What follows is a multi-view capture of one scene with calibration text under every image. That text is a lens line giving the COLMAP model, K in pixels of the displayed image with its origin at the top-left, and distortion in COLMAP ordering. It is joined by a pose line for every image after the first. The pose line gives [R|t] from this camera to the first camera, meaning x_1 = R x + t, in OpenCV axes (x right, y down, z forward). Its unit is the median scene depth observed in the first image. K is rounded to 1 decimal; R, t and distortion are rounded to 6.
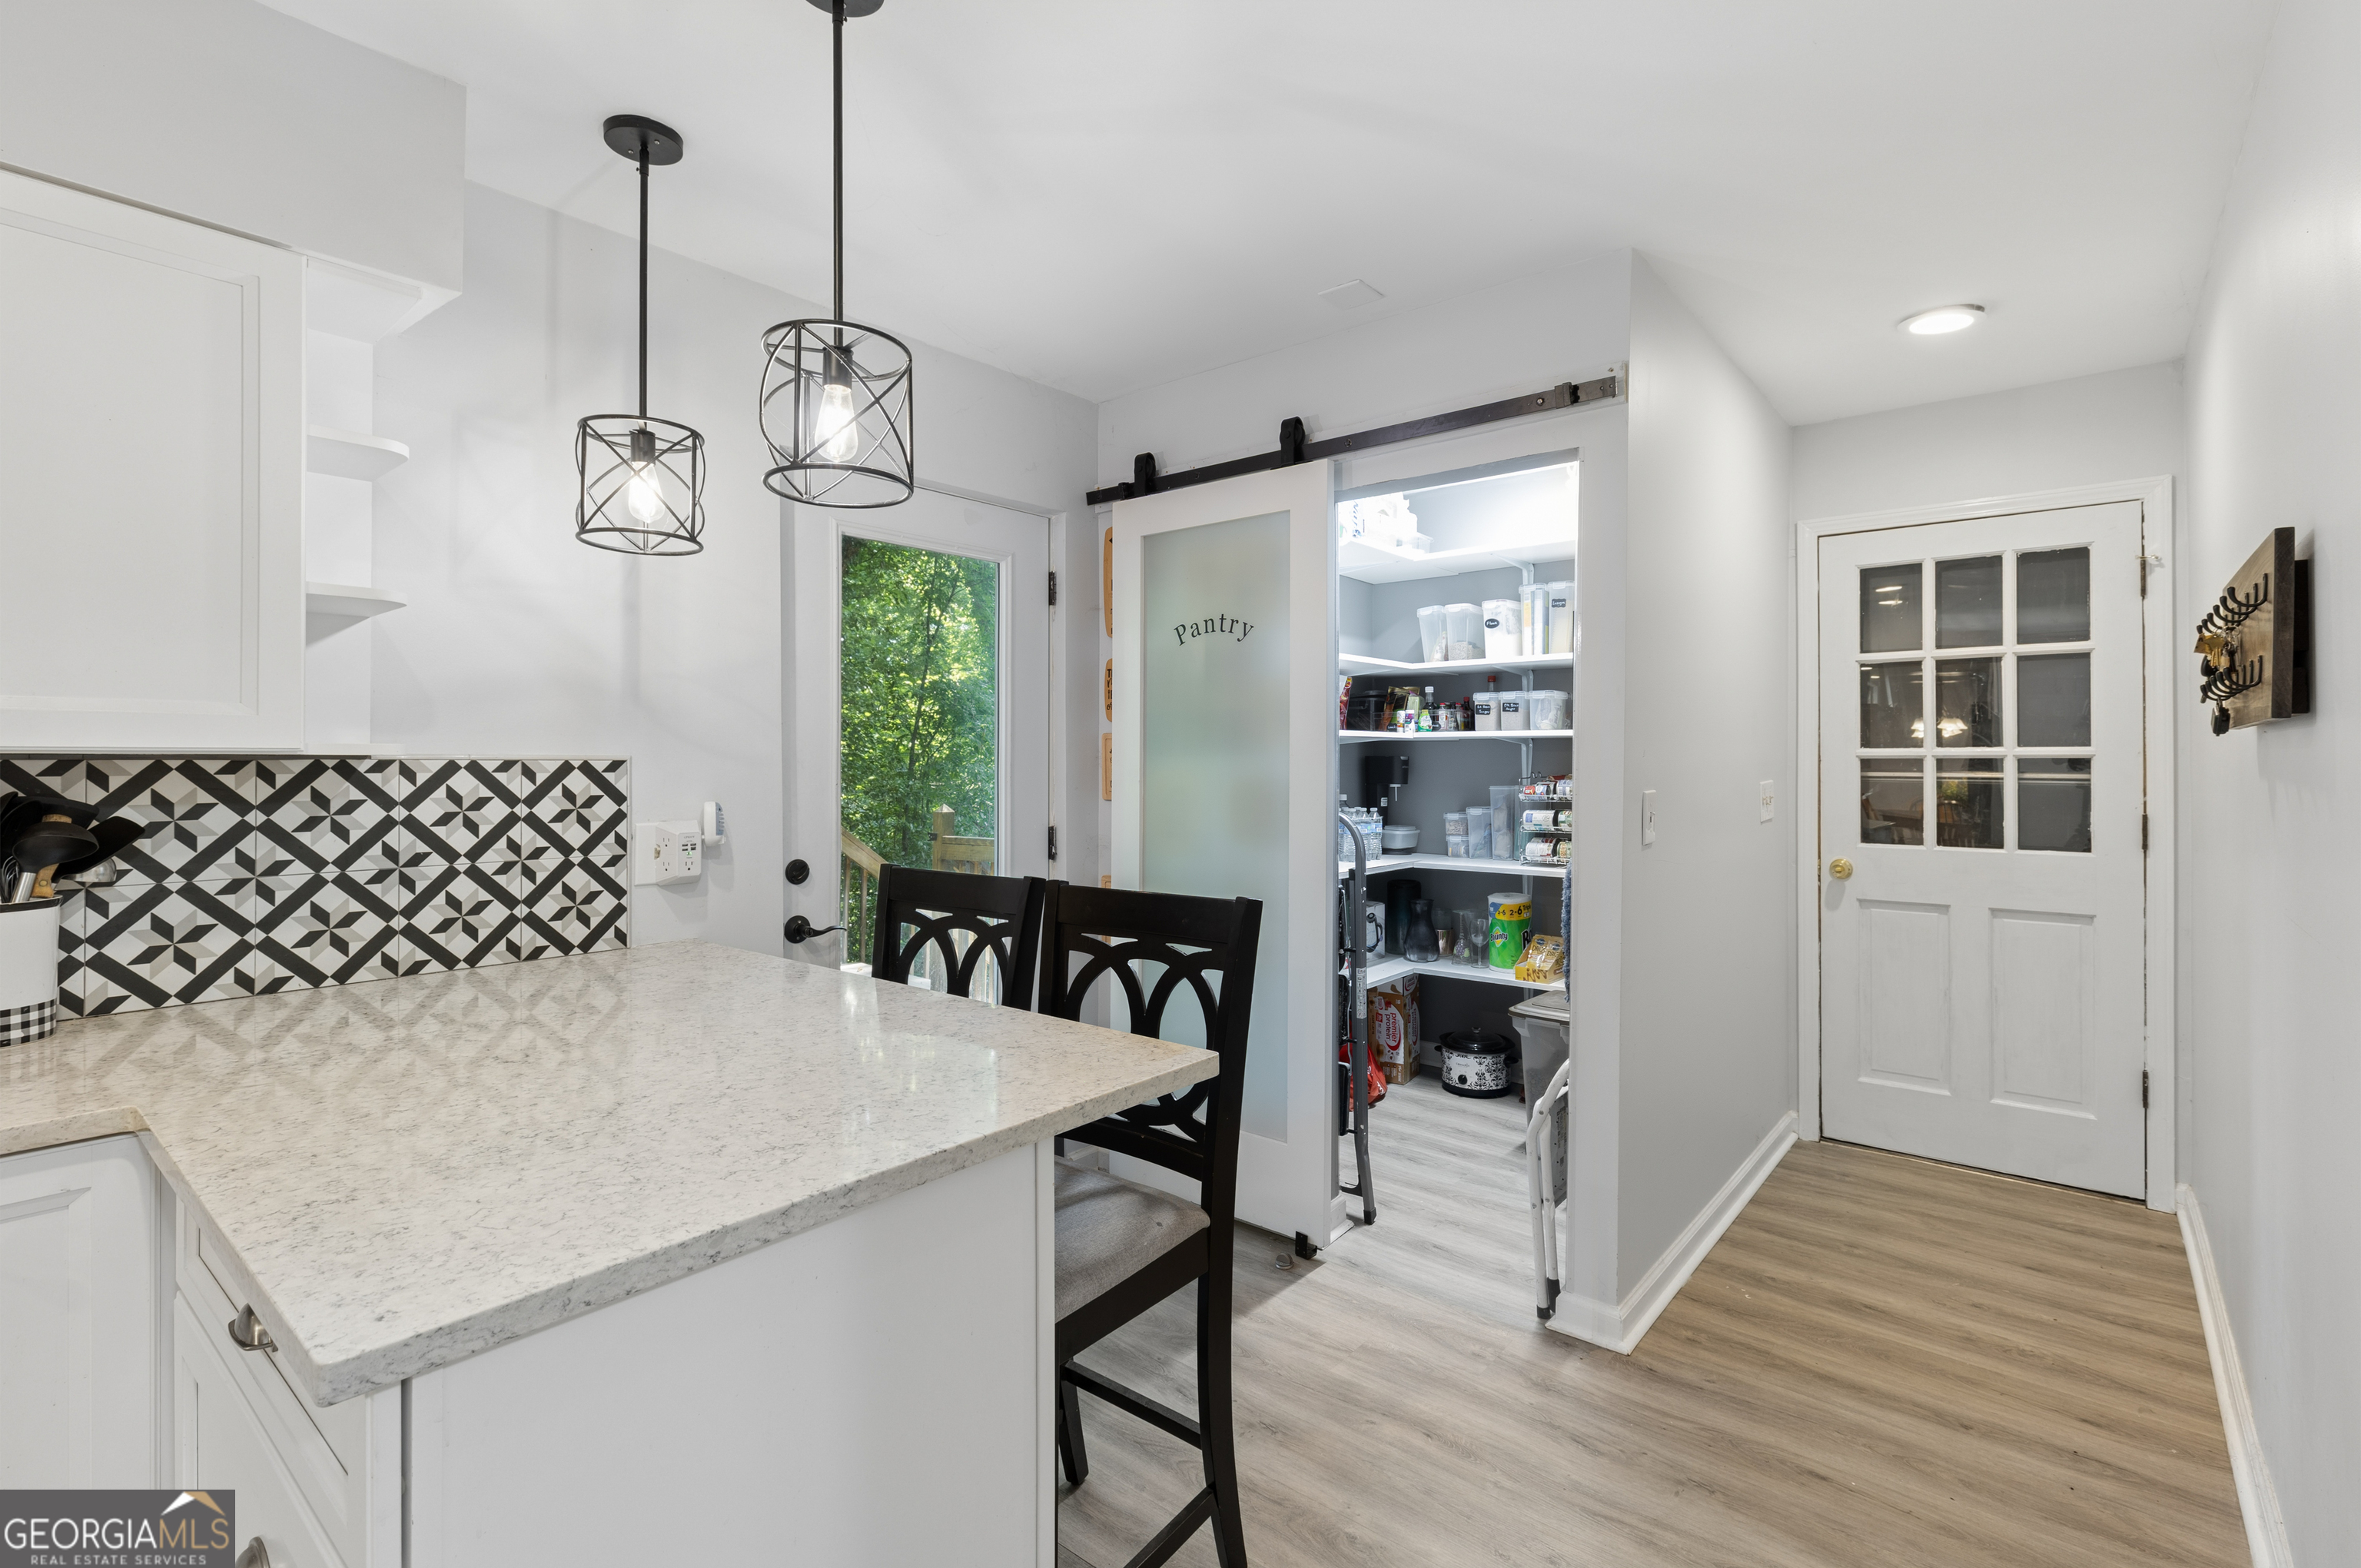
lens RADIAL K [[1058.9, 0, 1189.1], [0, 1058.9, 769.7], [0, 0, 1]] dist [0.002038, 0.000254]
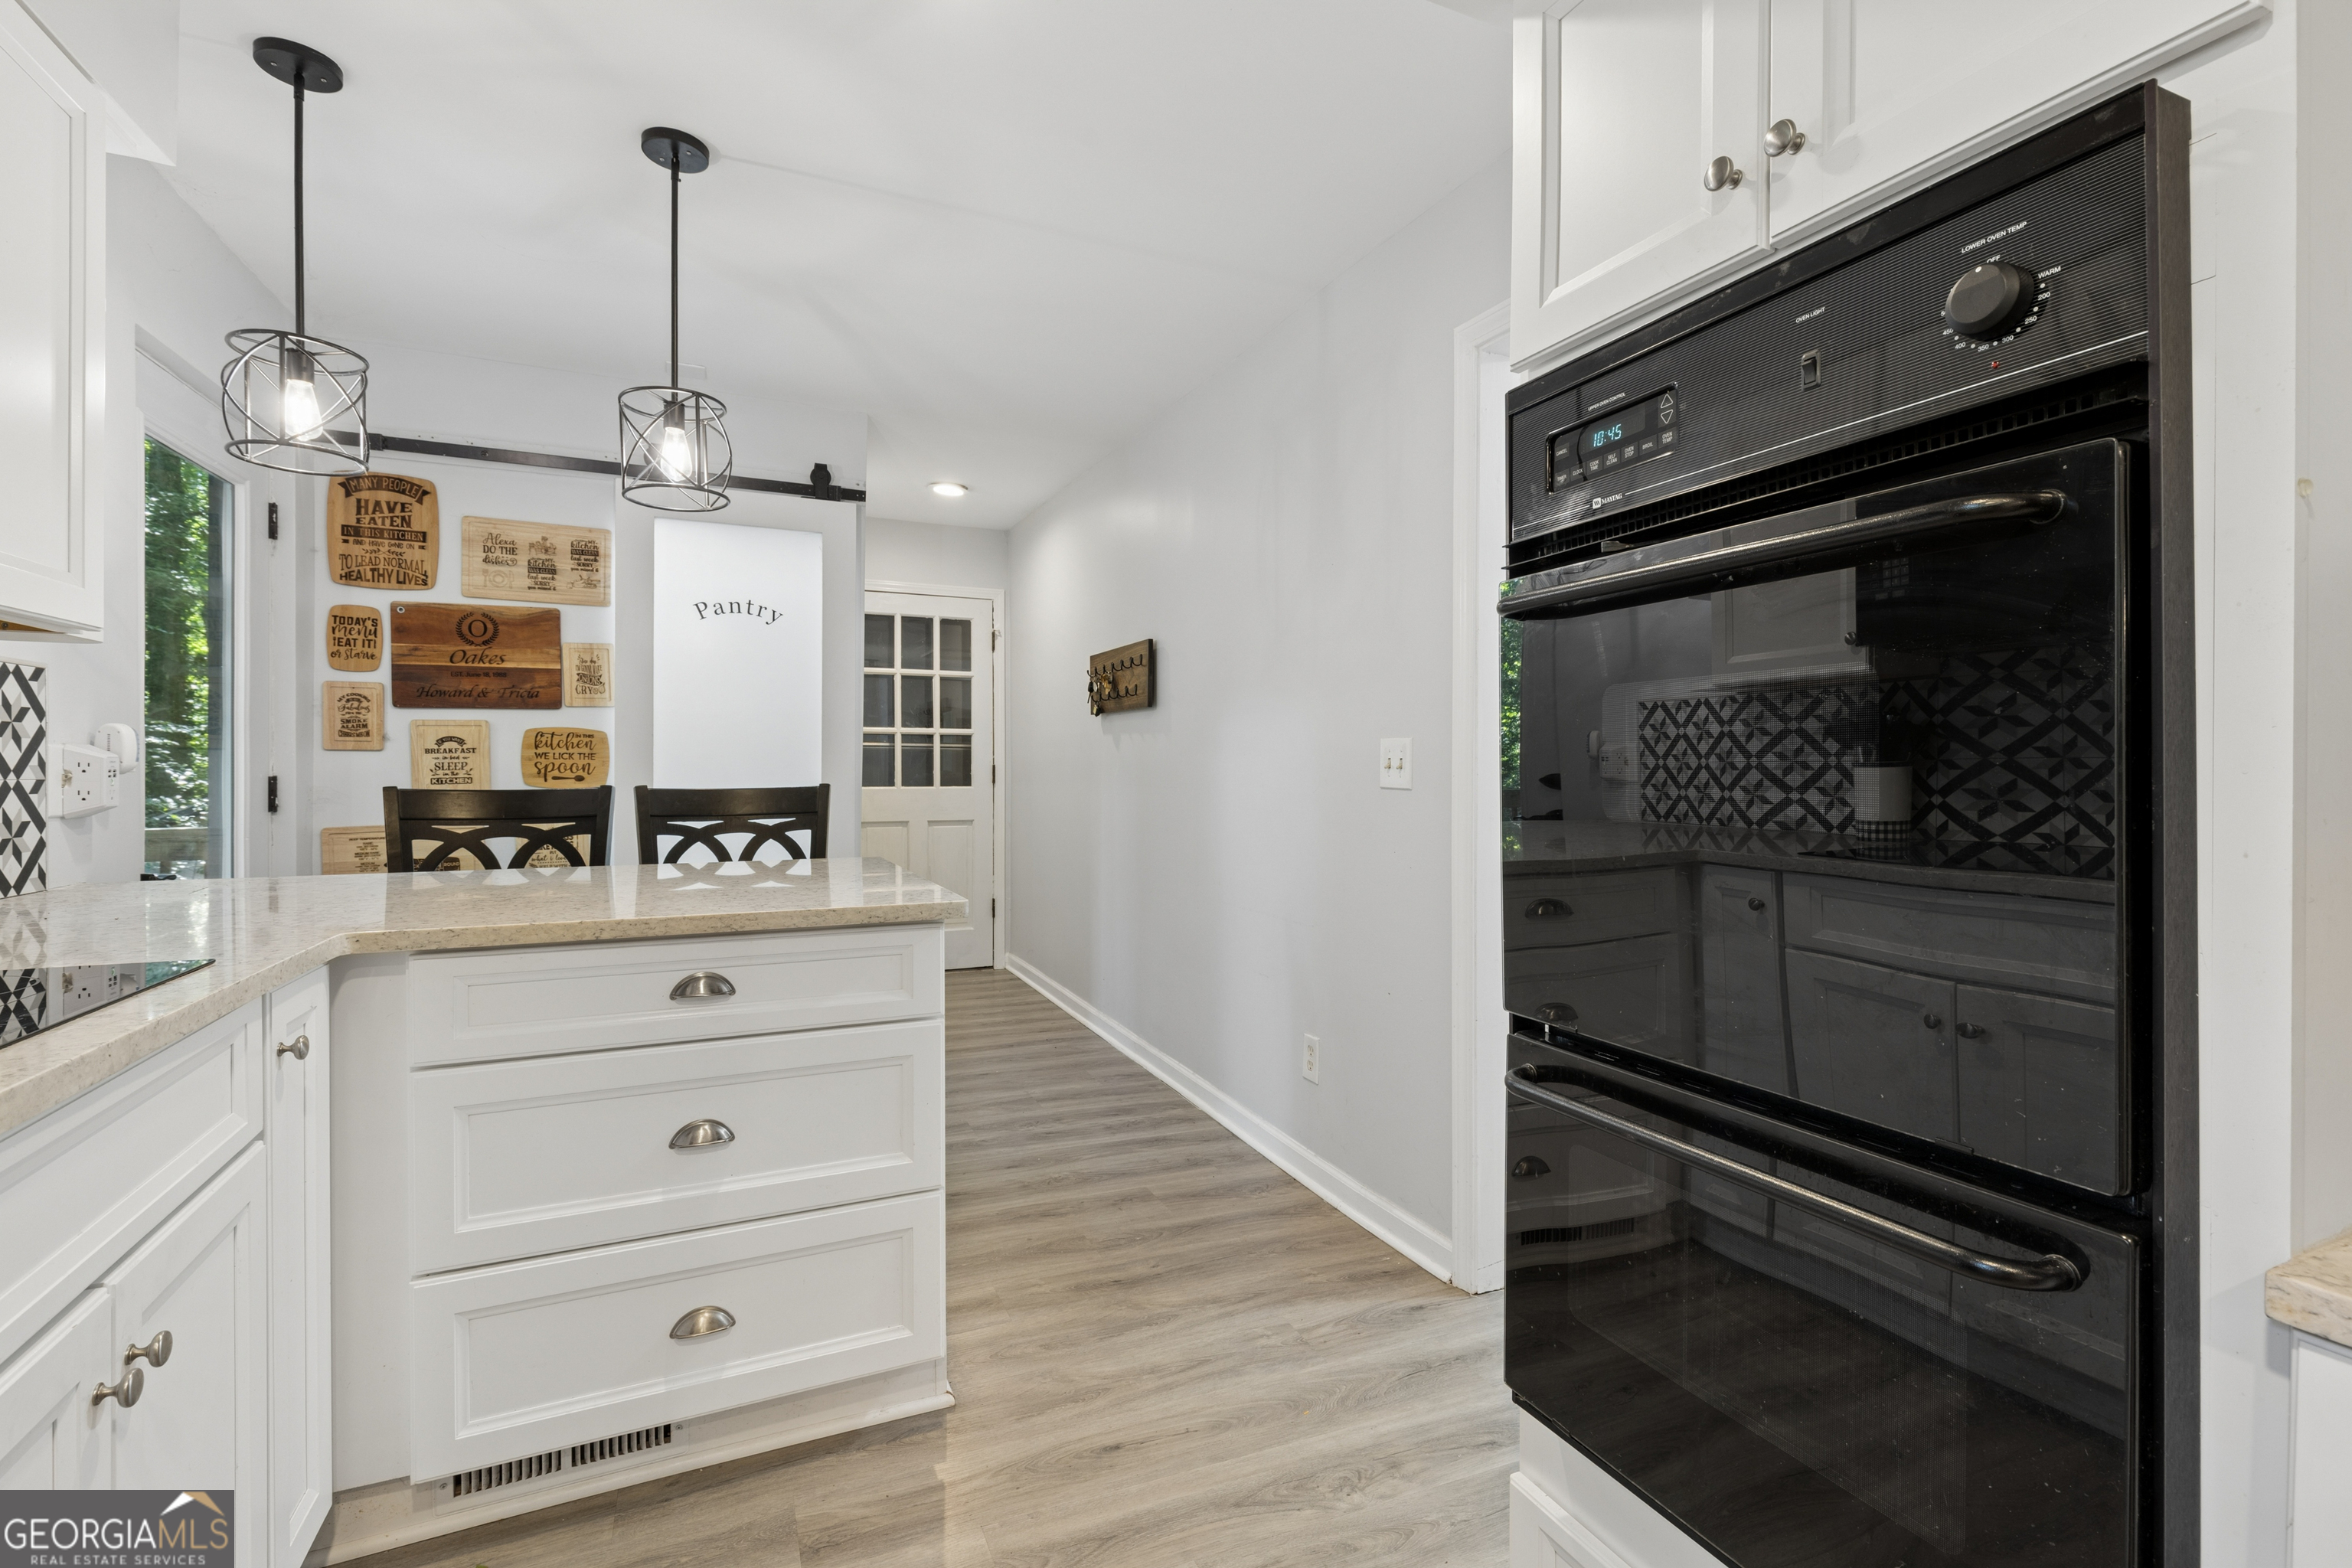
lens RADIAL K [[1046.7, 0, 1176.0], [0, 1046.7, 784.0], [0, 0, 1]] dist [-0.001114, -0.000276]
pose [[0.440685, -0.011099, 0.897593, -0.627424], [0.002321, 0.999934, 0.011225, 0.054102], [-0.897659, -0.002864, 0.440682, -0.125500]]
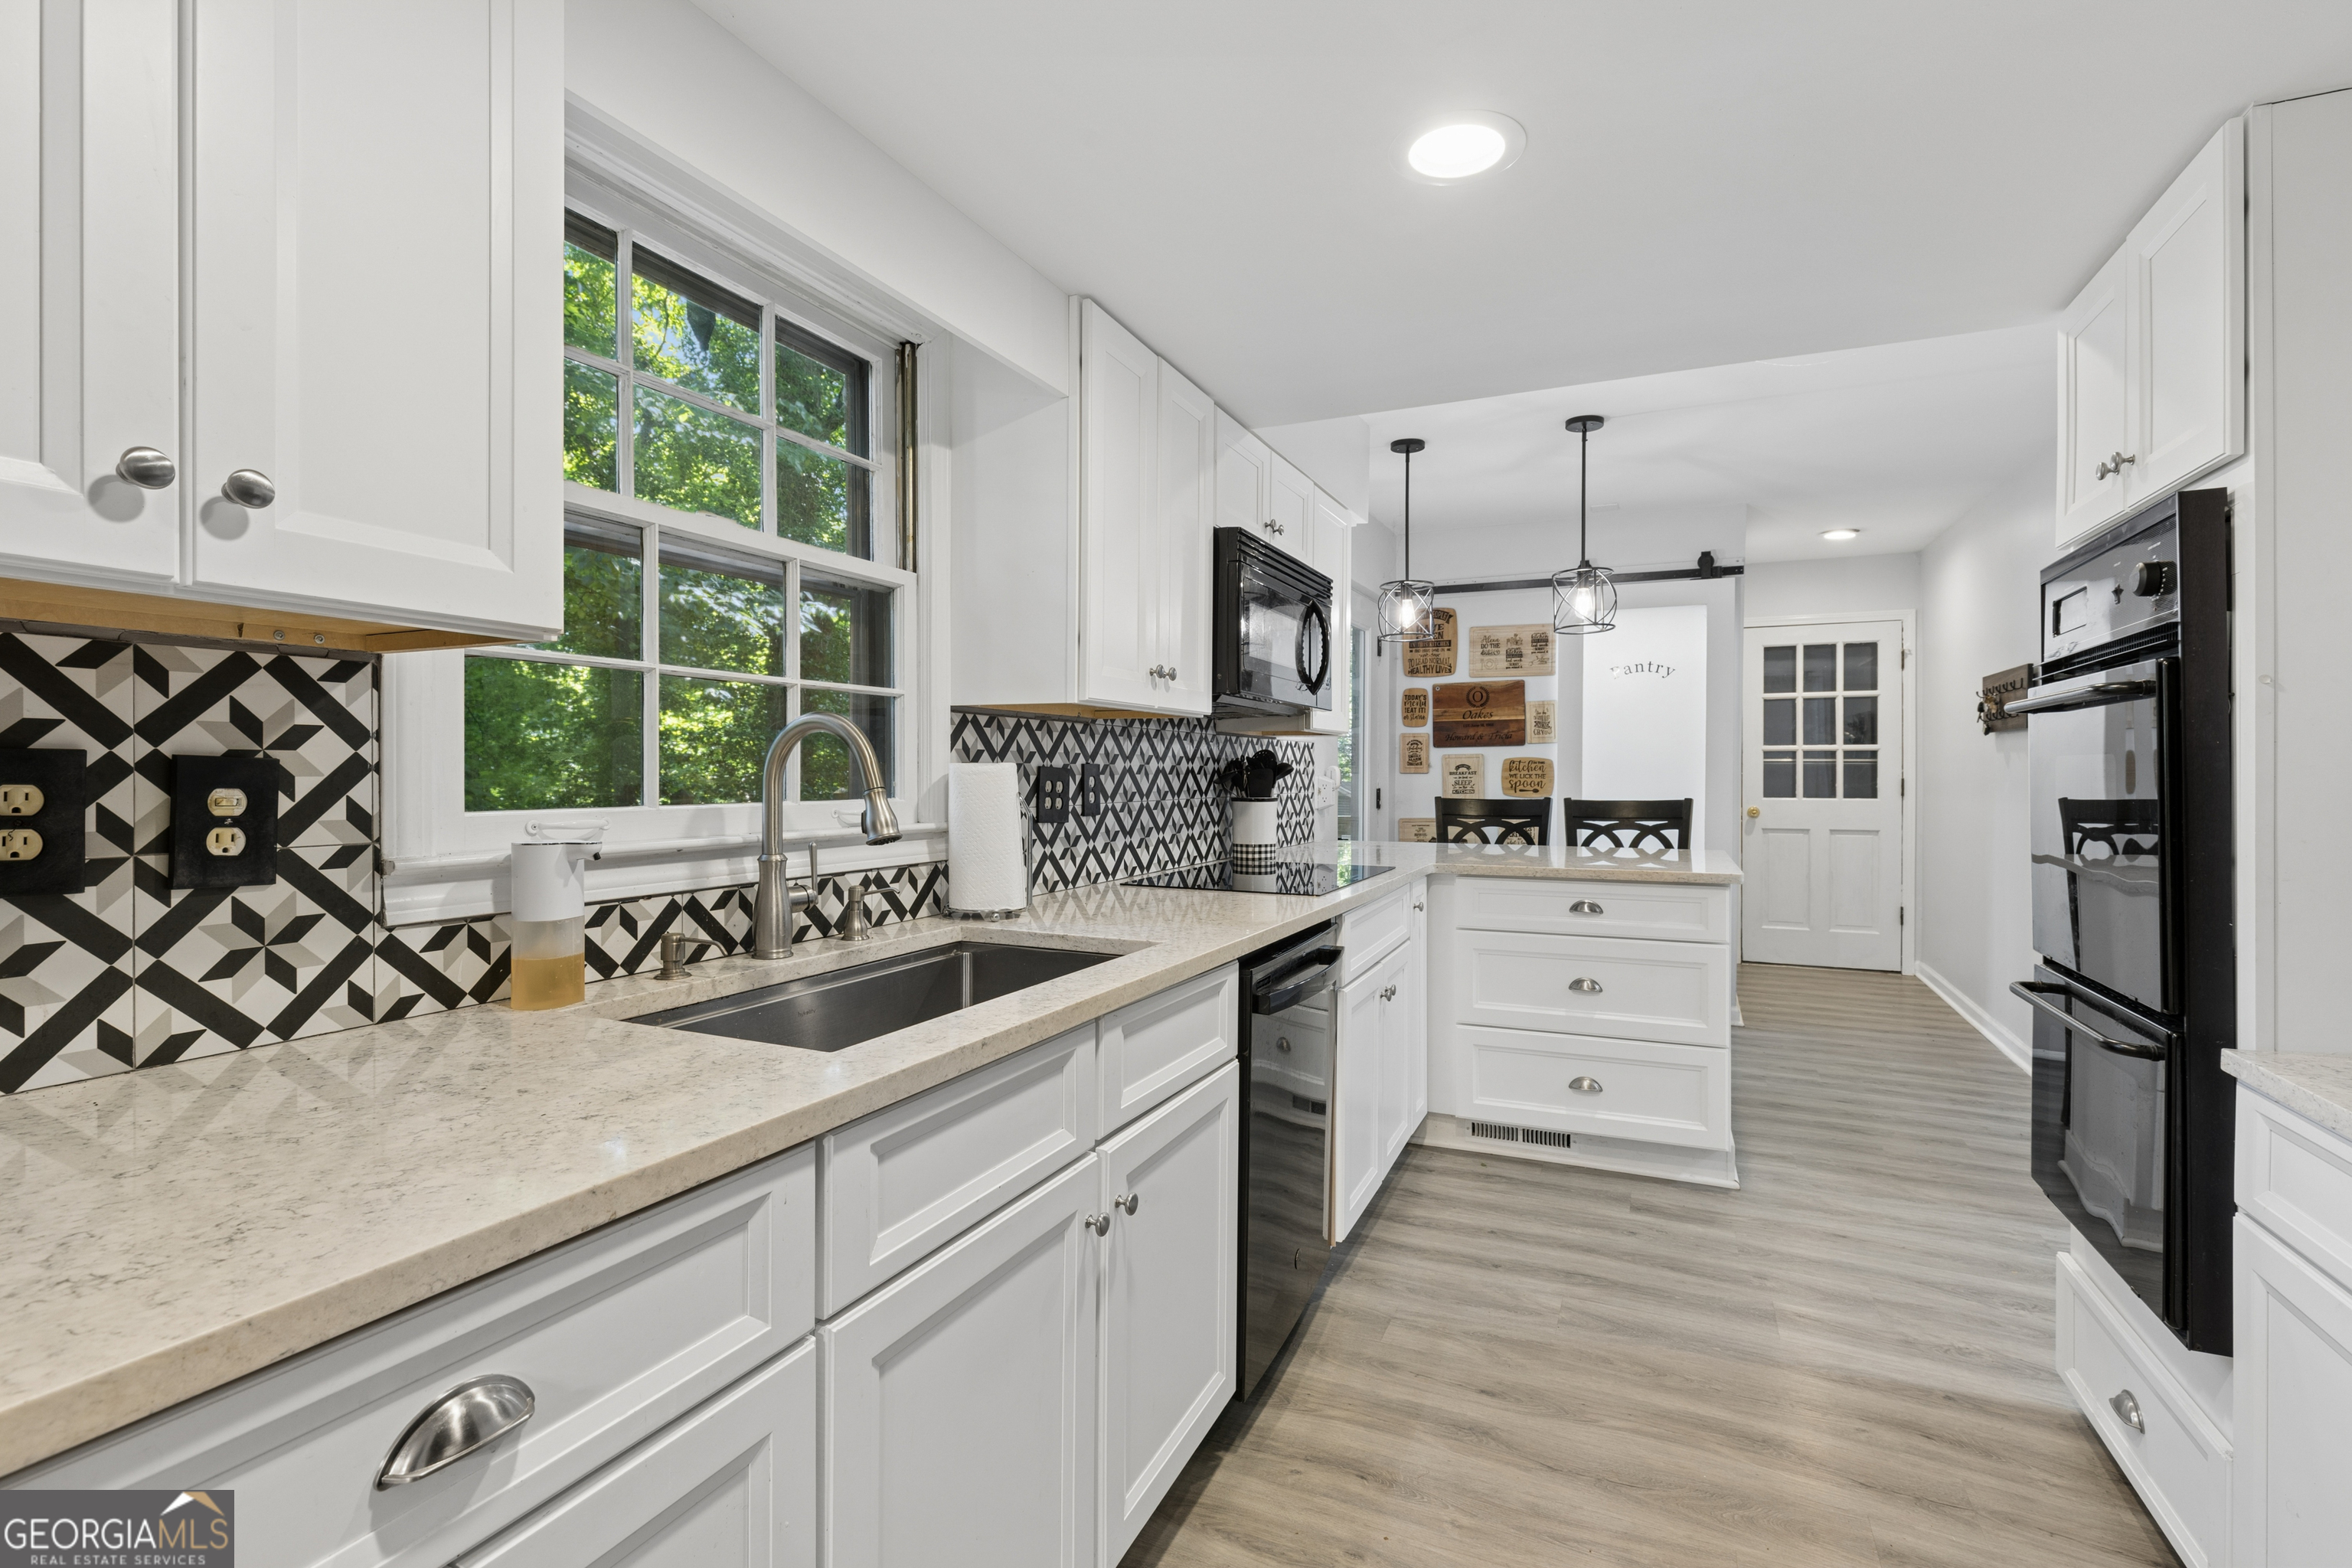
lens RADIAL K [[1054.8, 0, 1184.5], [0, 1054.8, 769.8], [0, 0, 1]] dist [0.002038, 0.000254]
pose [[0.965284, 0.001176, 0.261201, -0.888111], [0.000746, 0.999973, -0.007256, 0.037874], [-0.261202, 0.007199, 0.965257, -0.542994]]
